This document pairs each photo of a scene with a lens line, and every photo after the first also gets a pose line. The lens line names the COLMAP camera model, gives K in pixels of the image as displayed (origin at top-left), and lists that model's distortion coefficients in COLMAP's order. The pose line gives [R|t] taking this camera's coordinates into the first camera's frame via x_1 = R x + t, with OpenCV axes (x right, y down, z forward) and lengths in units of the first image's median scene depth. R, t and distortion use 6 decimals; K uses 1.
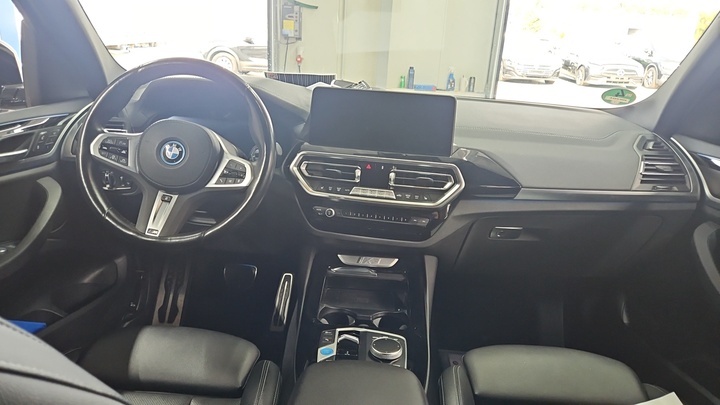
lens RADIAL K [[473.1, 0, 358.0], [0, 473.1, 203.1], [0, 0, 1]] dist [-0.016112, -0.006830]
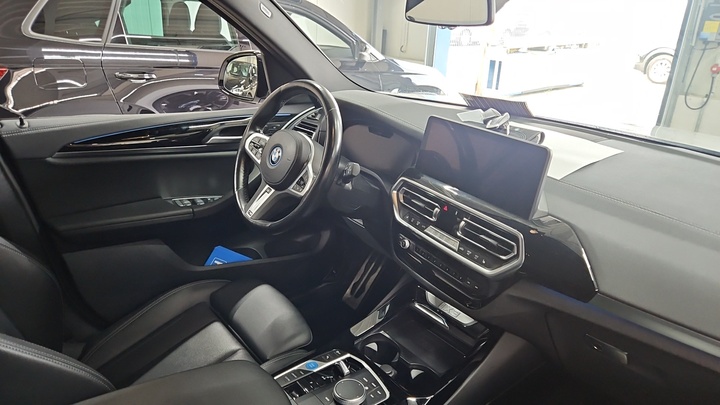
lens RADIAL K [[473.1, 0, 357.6], [0, 473.1, 200.0], [0, 0, 1]] dist [-0.016112, -0.006830]
pose [[0.640407, 0.236151, -0.730829, 0.565298], [-0.238152, 0.965712, 0.103362, -0.143406], [0.730180, 0.107854, 0.674689, 0.260407]]
